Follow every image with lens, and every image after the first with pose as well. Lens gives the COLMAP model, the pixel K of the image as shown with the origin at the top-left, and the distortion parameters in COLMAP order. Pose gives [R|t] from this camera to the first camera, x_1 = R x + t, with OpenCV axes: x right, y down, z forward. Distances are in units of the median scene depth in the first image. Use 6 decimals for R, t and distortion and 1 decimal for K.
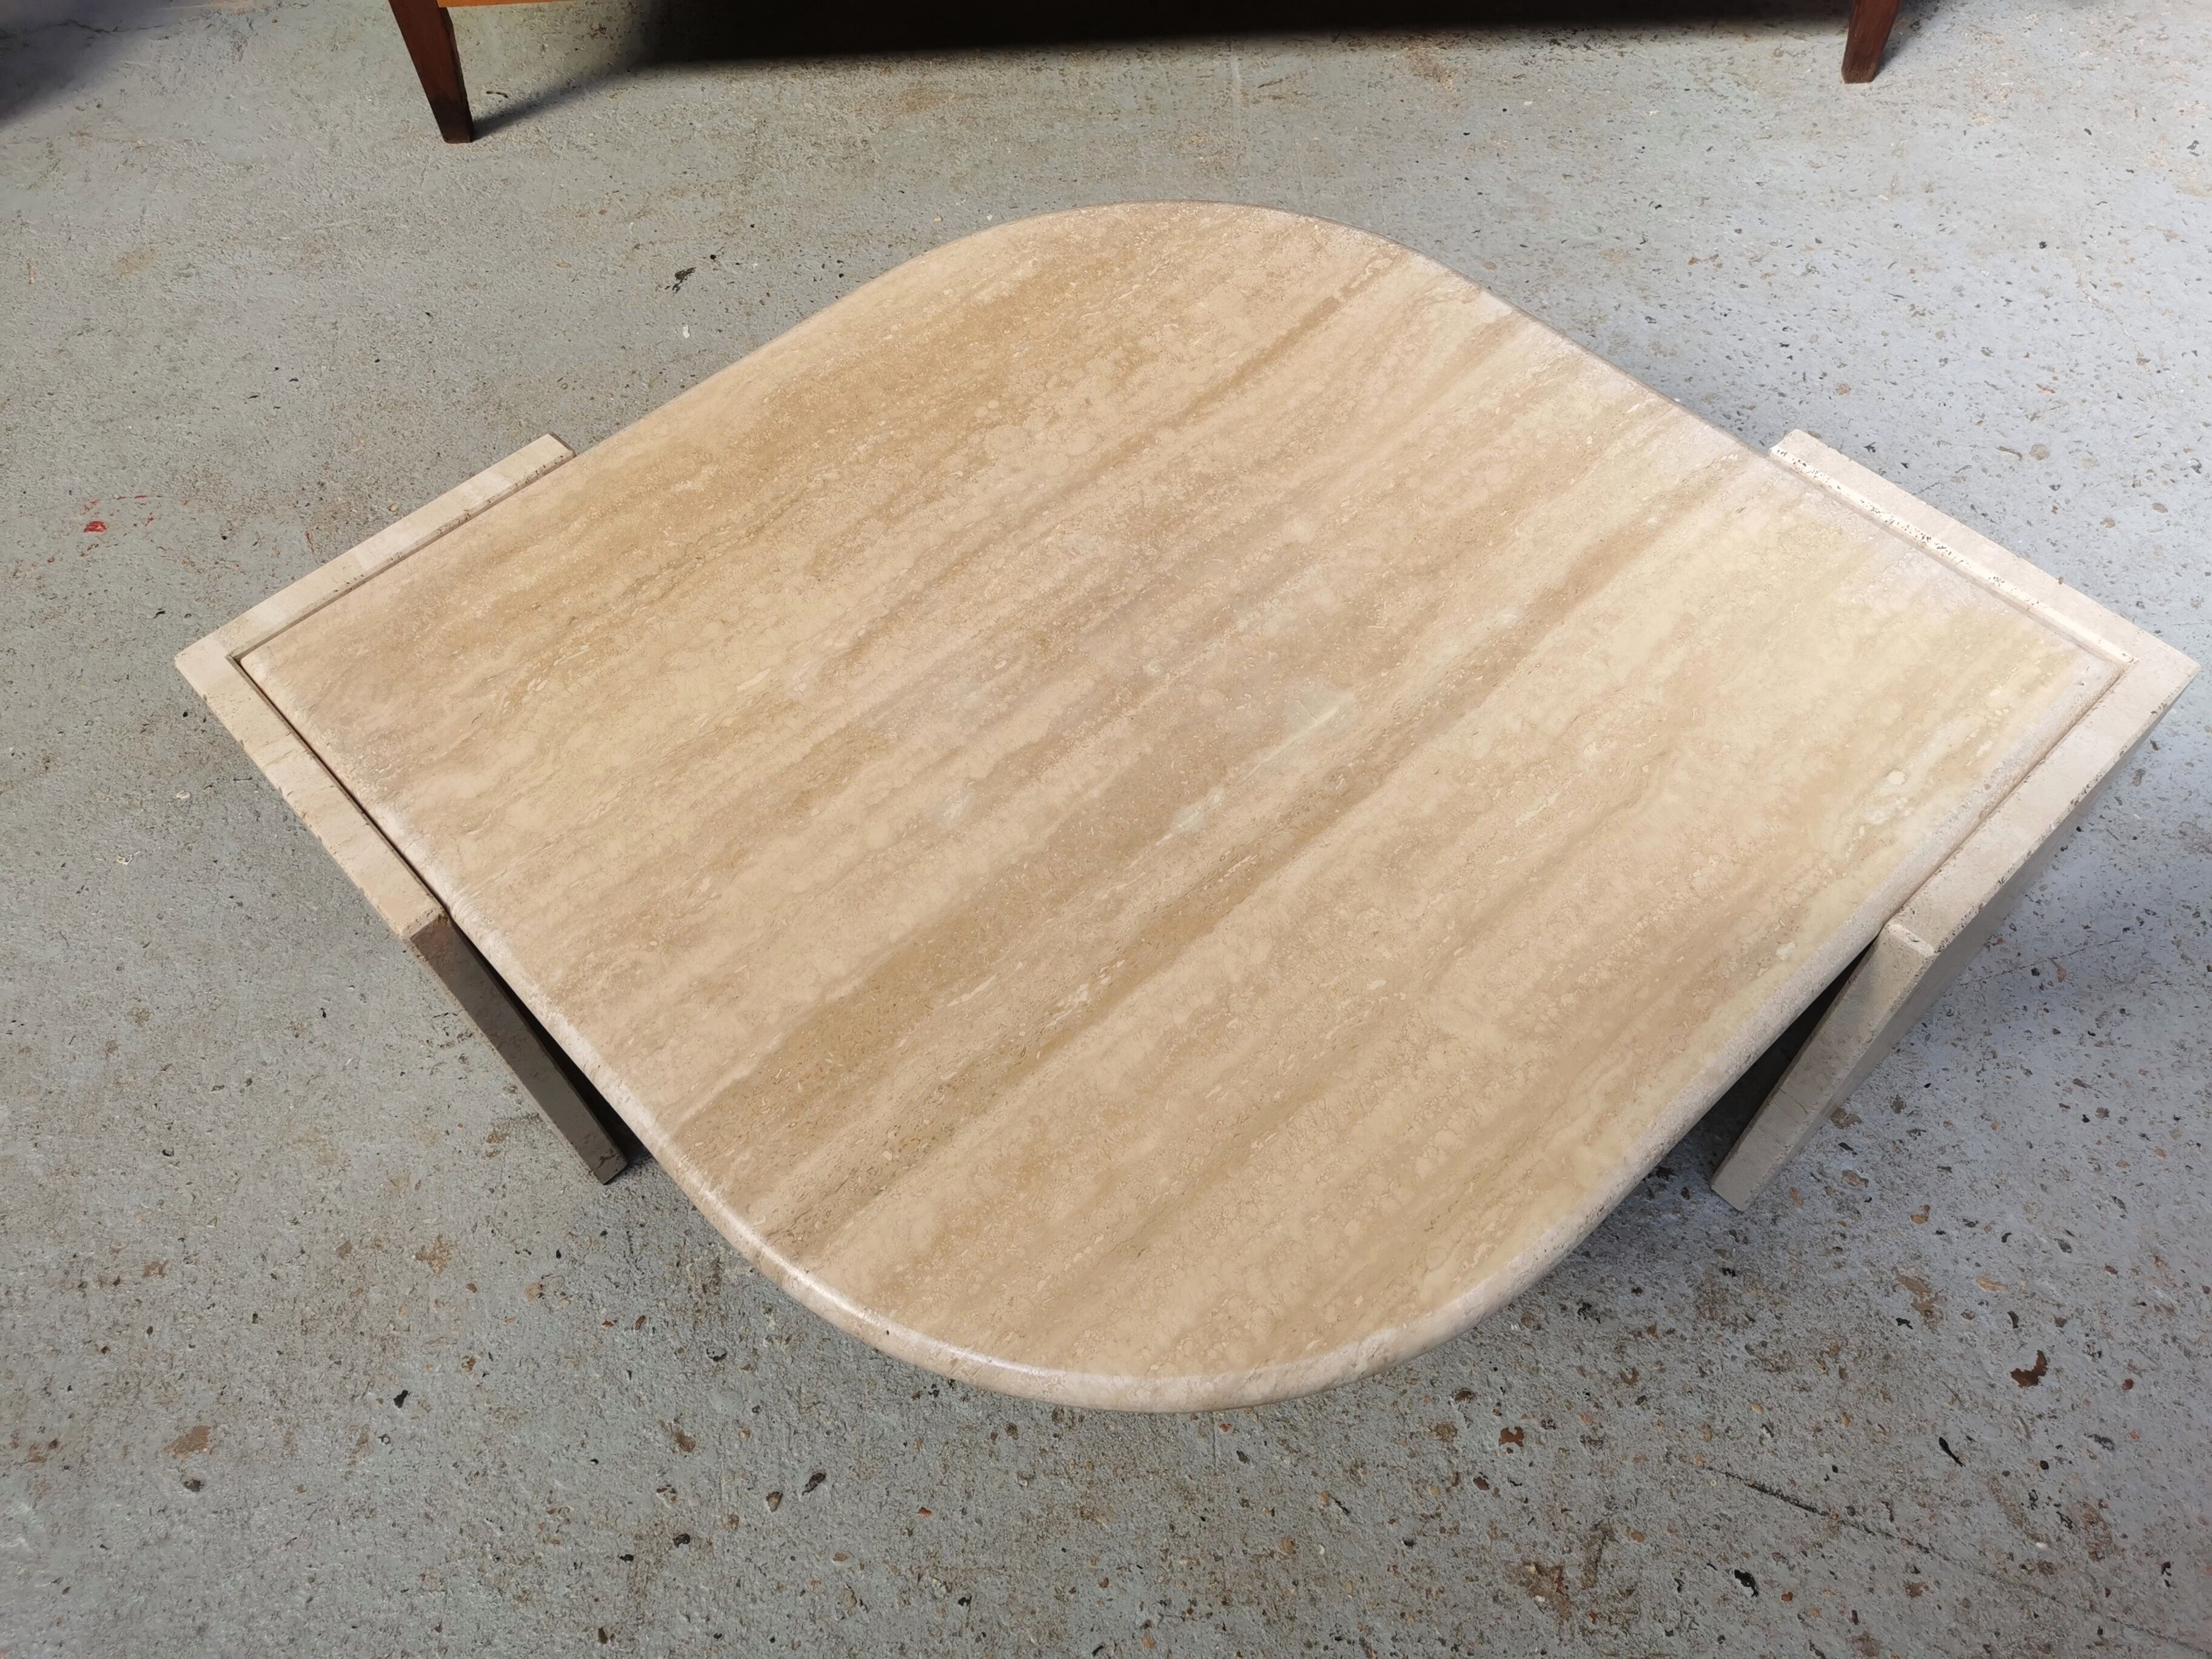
lens RADIAL K [[1702.3, 0, 1105.5], [0, 1702.3, 834.8], [0, 0, 1]] dist [0.064849, -0.071232]
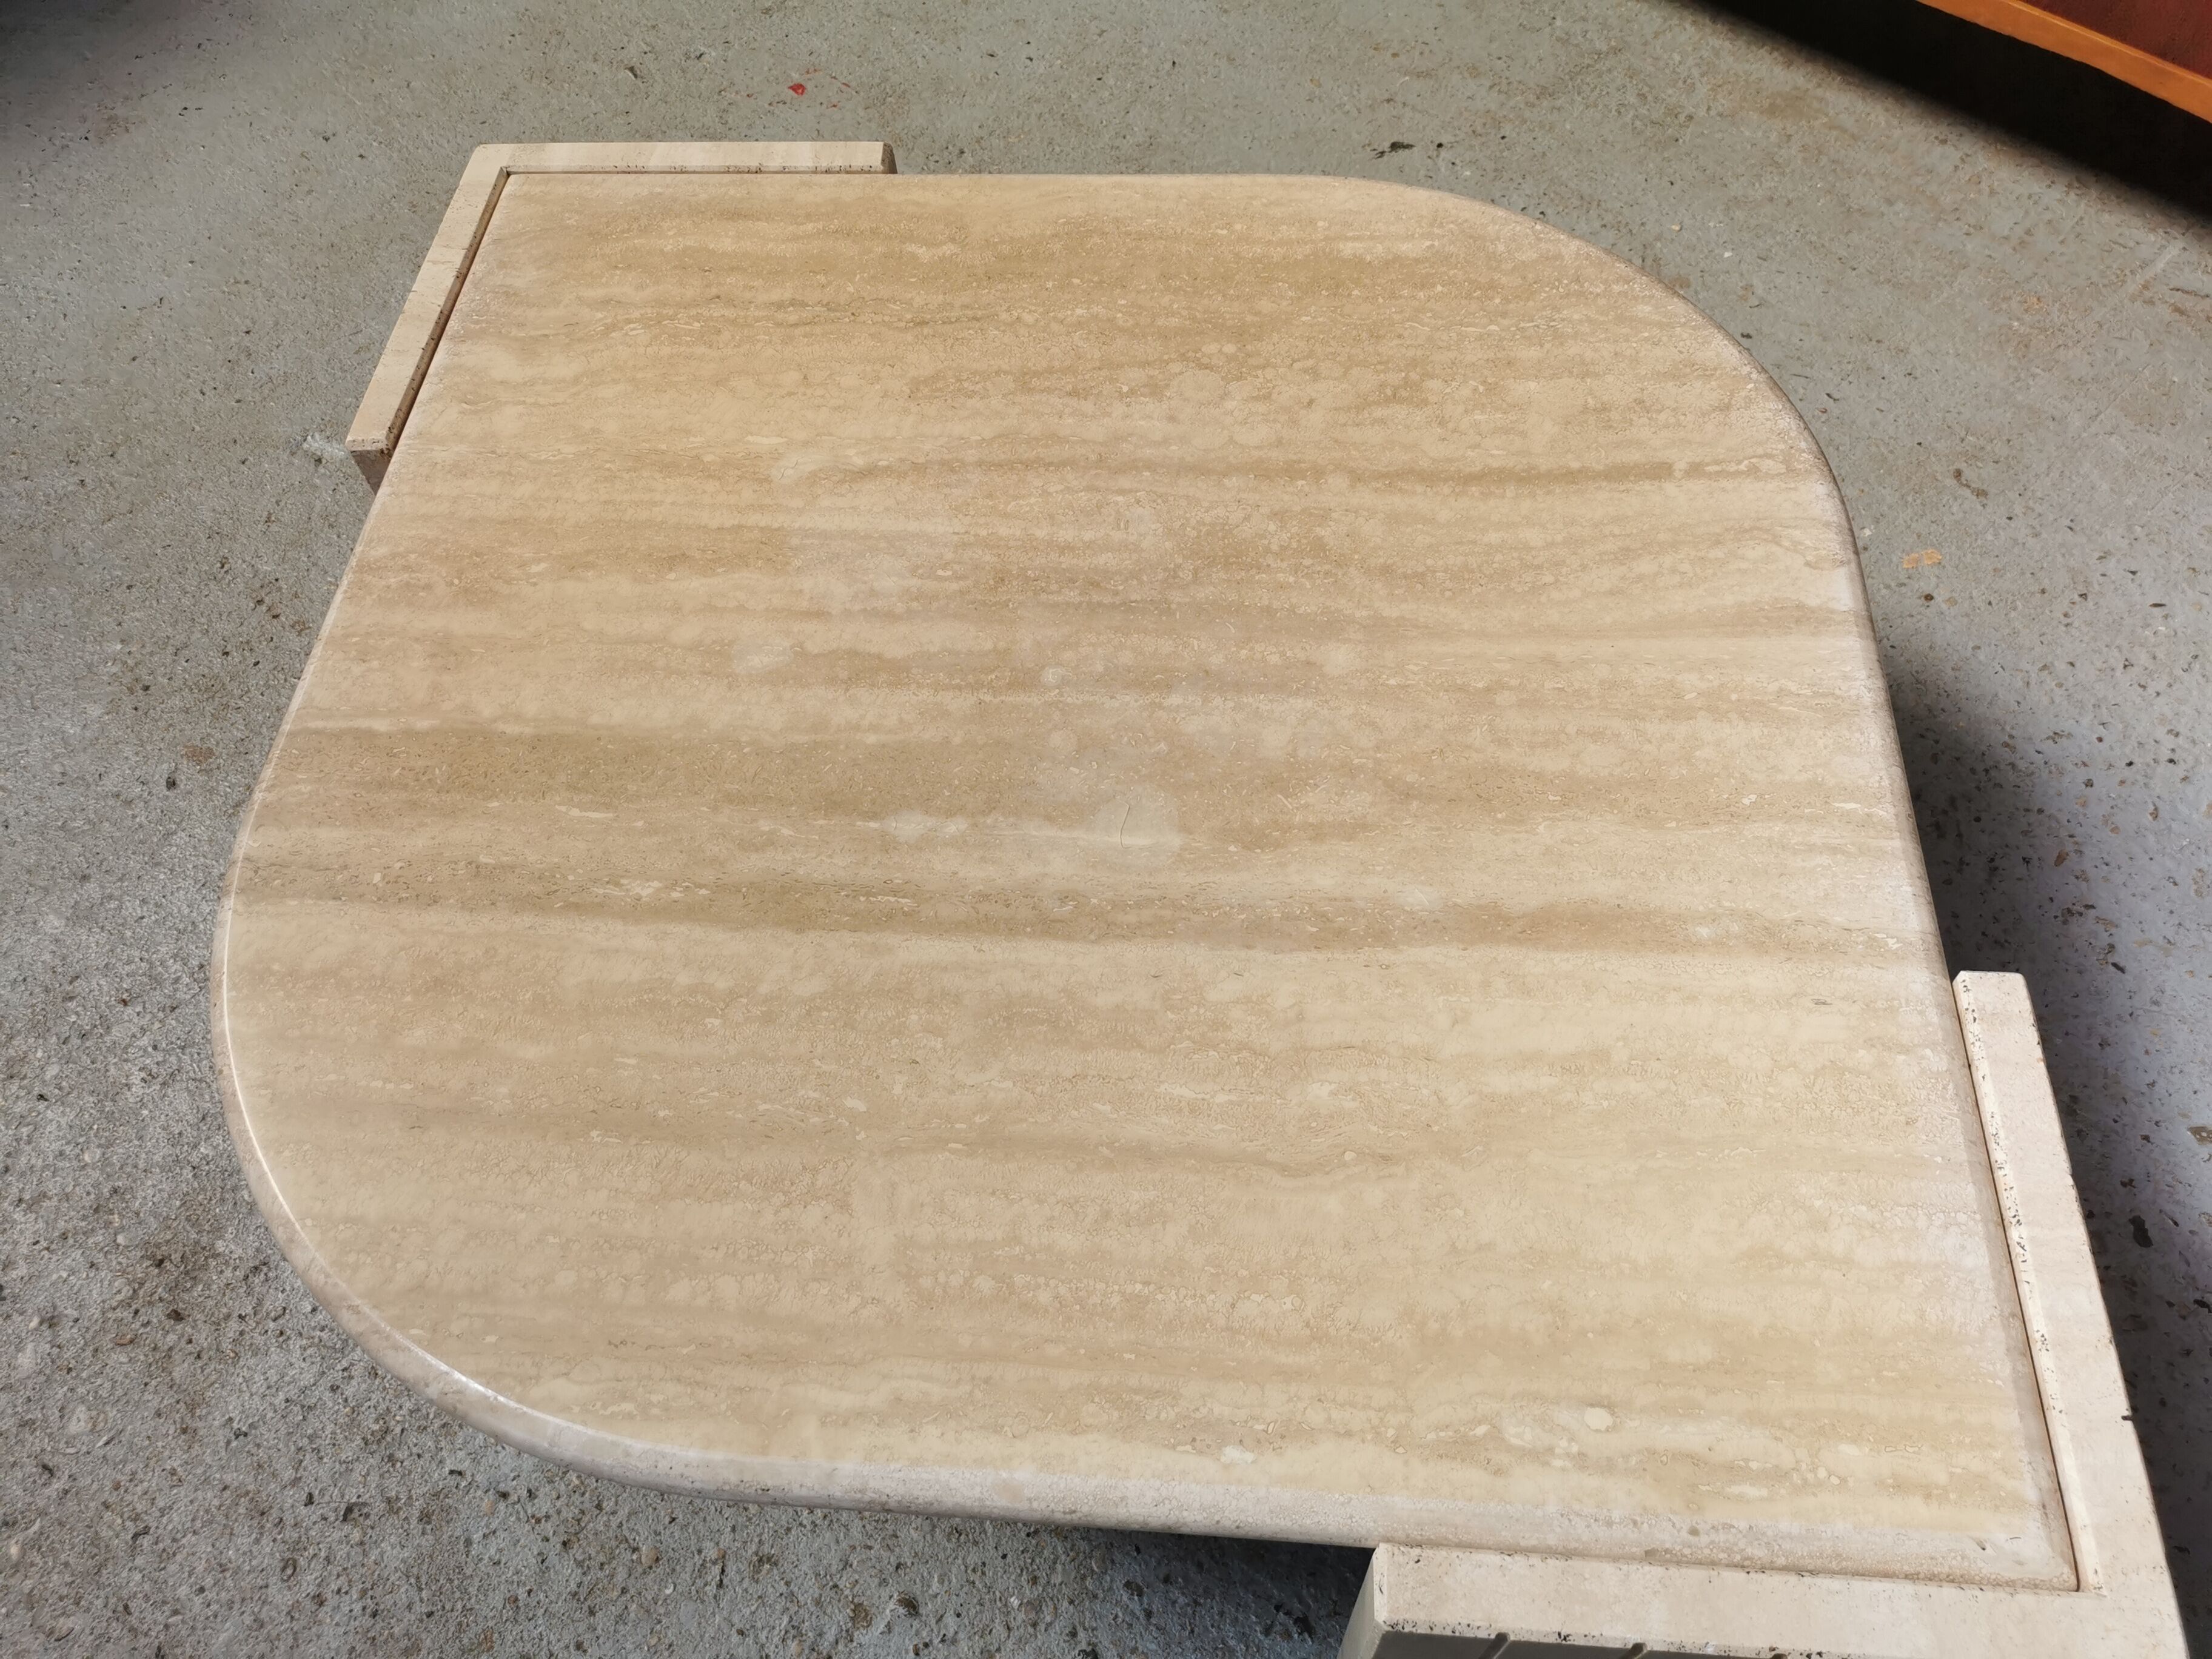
lens RADIAL K [[1701.8, 0, 1106.5], [0, 1701.8, 830.0], [0, 0, 1]] dist [0.062387, -0.064643]
pose [[0.677730, 0.613925, -0.404694, 0.397915], [-0.595474, 0.781127, 0.187754, -0.194914], [0.431384, 0.113738, 0.894970, 0.248159]]
